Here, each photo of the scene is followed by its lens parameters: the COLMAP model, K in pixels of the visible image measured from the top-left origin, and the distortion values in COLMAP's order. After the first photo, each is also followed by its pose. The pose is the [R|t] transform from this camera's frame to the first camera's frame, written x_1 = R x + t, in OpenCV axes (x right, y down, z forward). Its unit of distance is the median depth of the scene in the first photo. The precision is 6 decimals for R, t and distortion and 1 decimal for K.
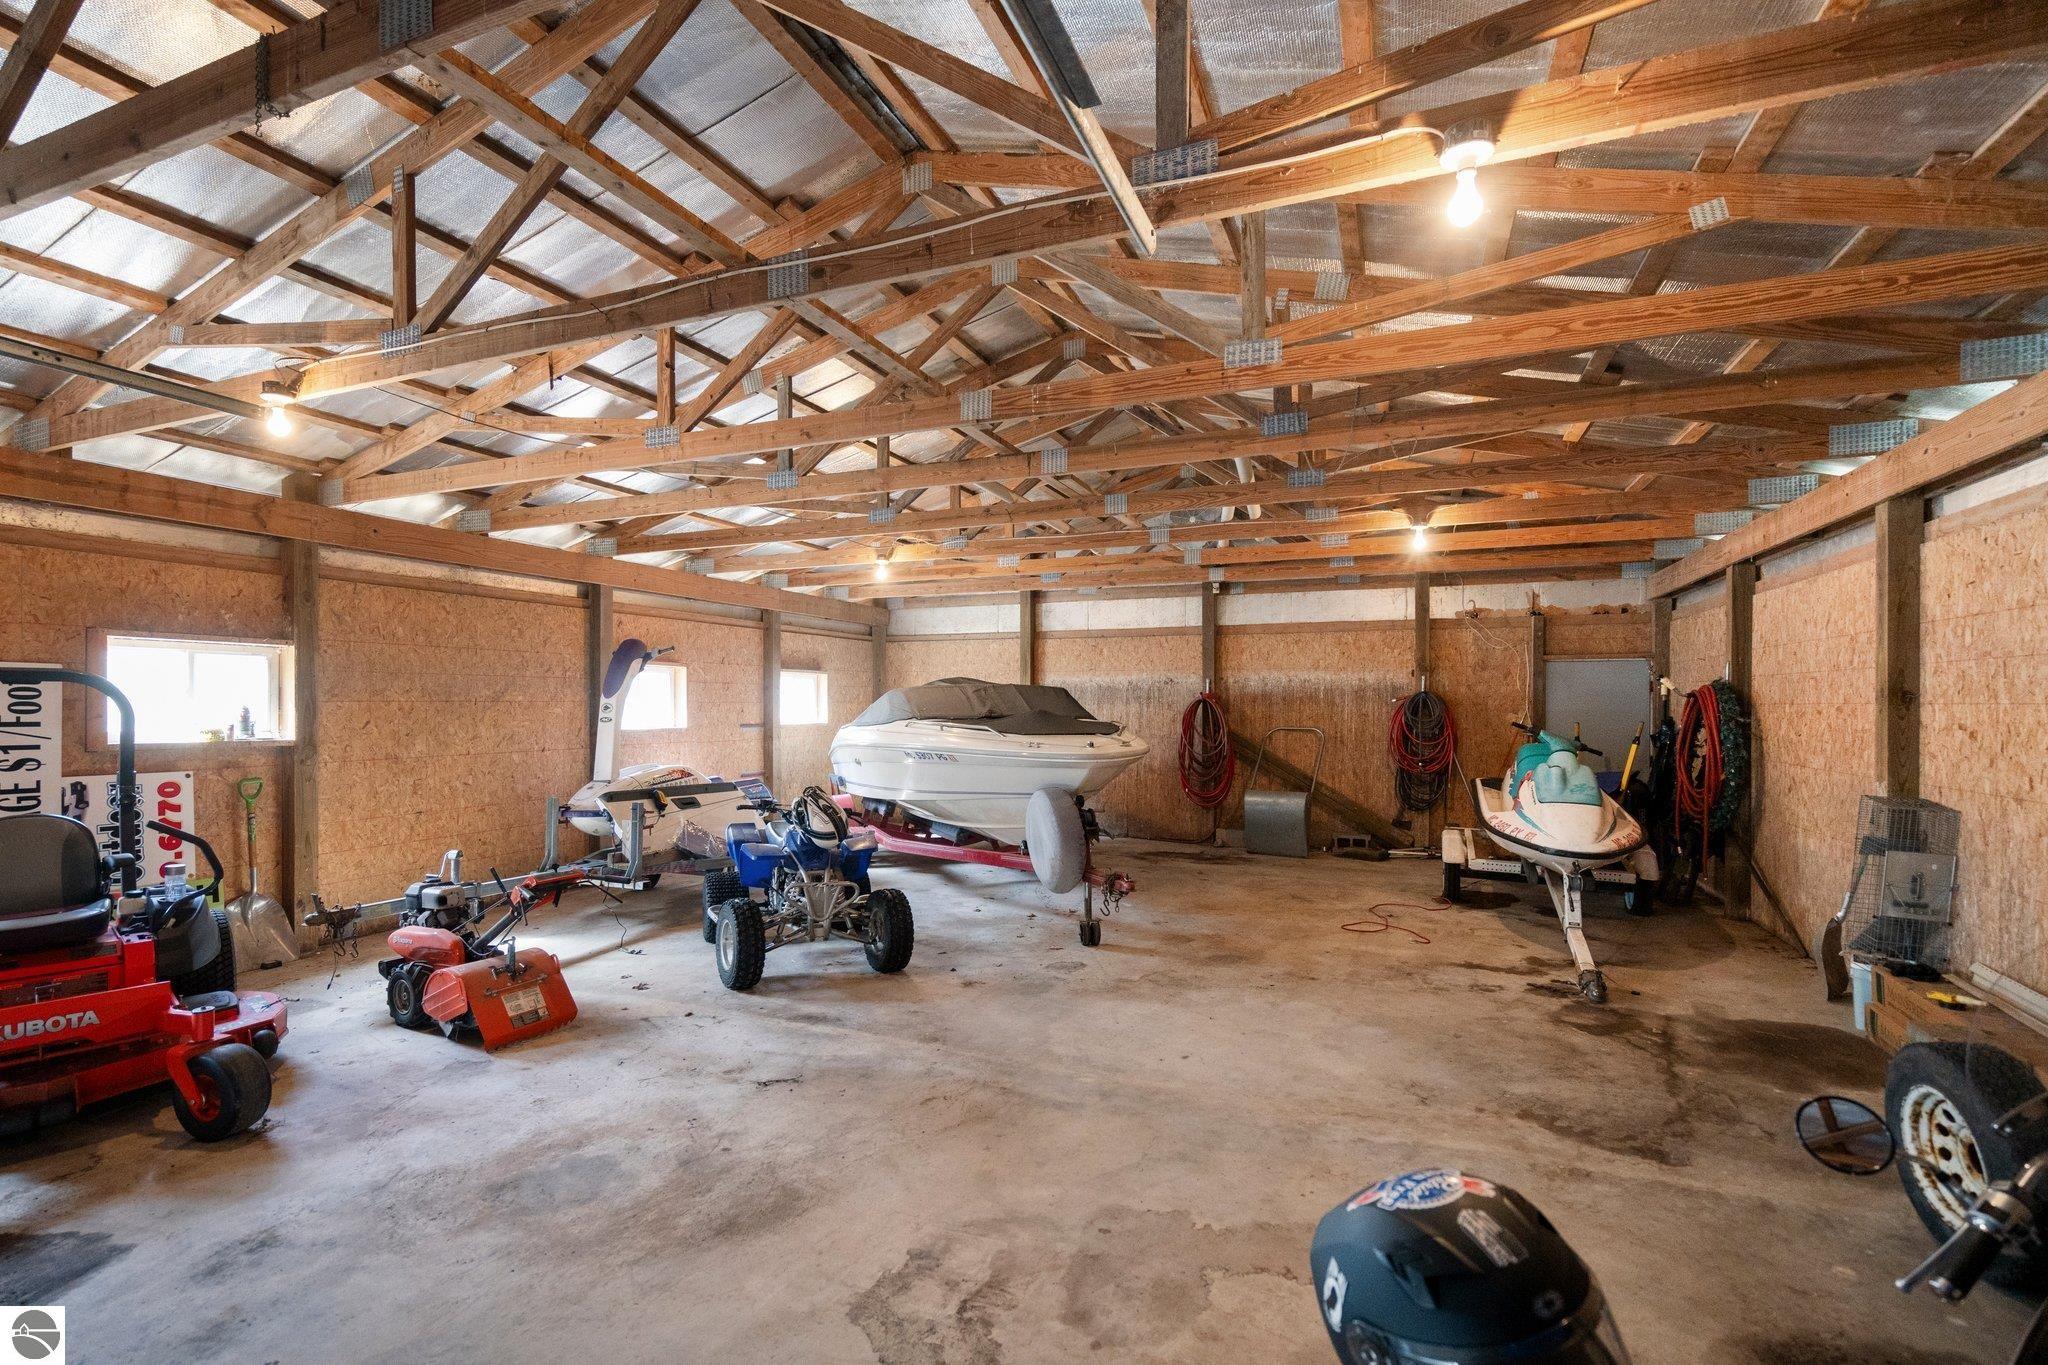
lens RADIAL K [[935.5, 0, 1043.4], [0, 935.5, 697.9], [0, 0, 1]] dist [0.001776, 0.000066]
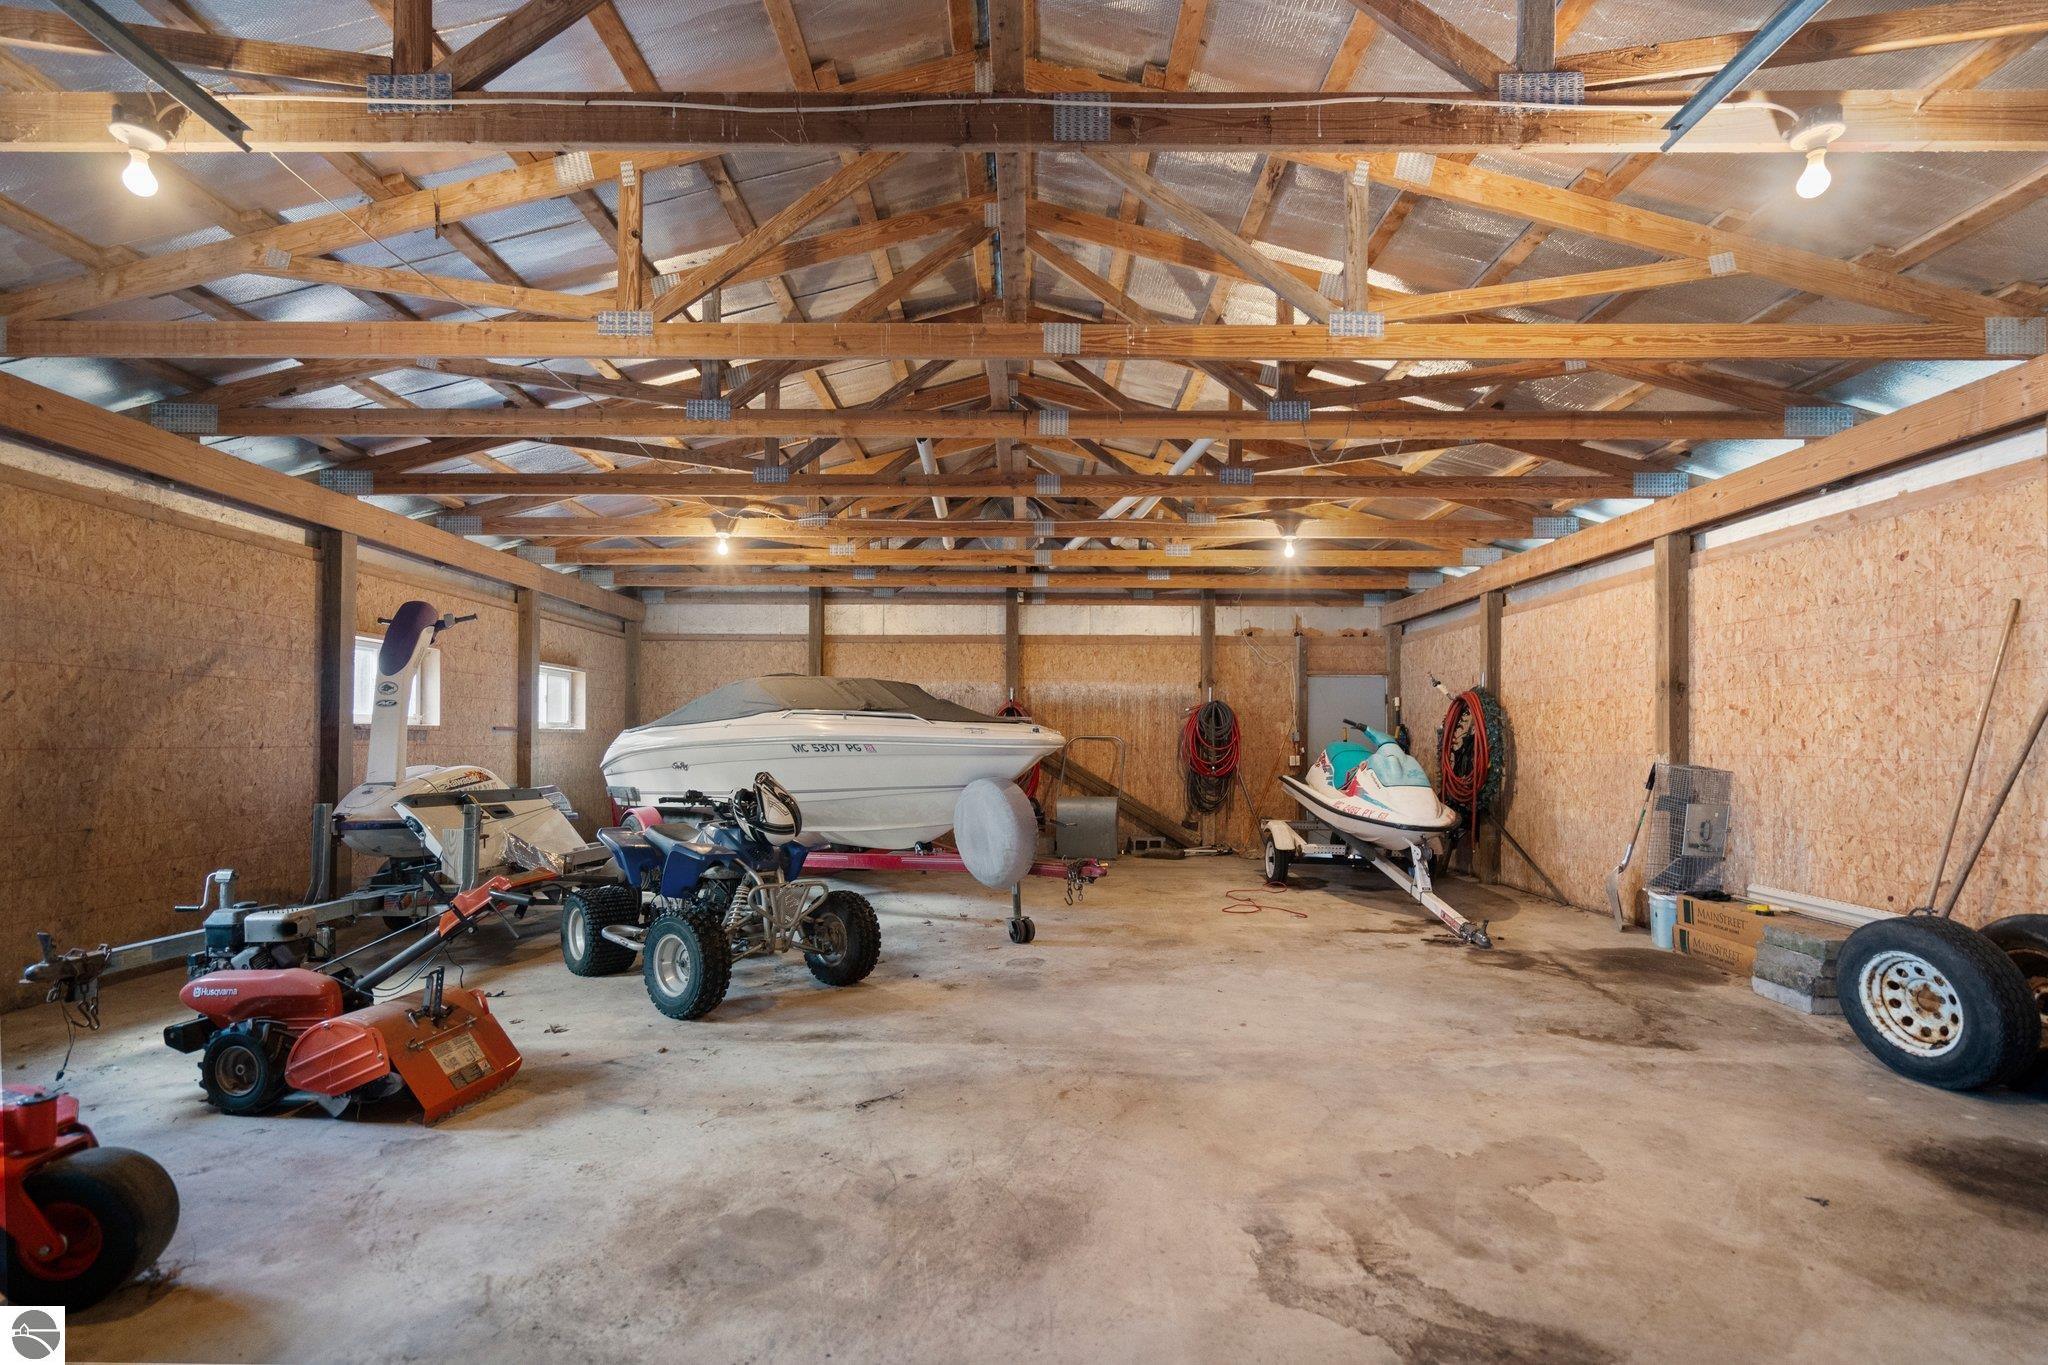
lens RADIAL K [[935.5, 0, 1043.5], [0, 935.5, 722.0], [0, 0, 1]] dist [0.001776, 0.000066]
pose [[0.925778, 0.009150, 0.377957, -0.402277], [-0.003776, 0.999881, -0.014958, 0.073841], [-0.378049, 0.012421, 0.925702, 0.146792]]
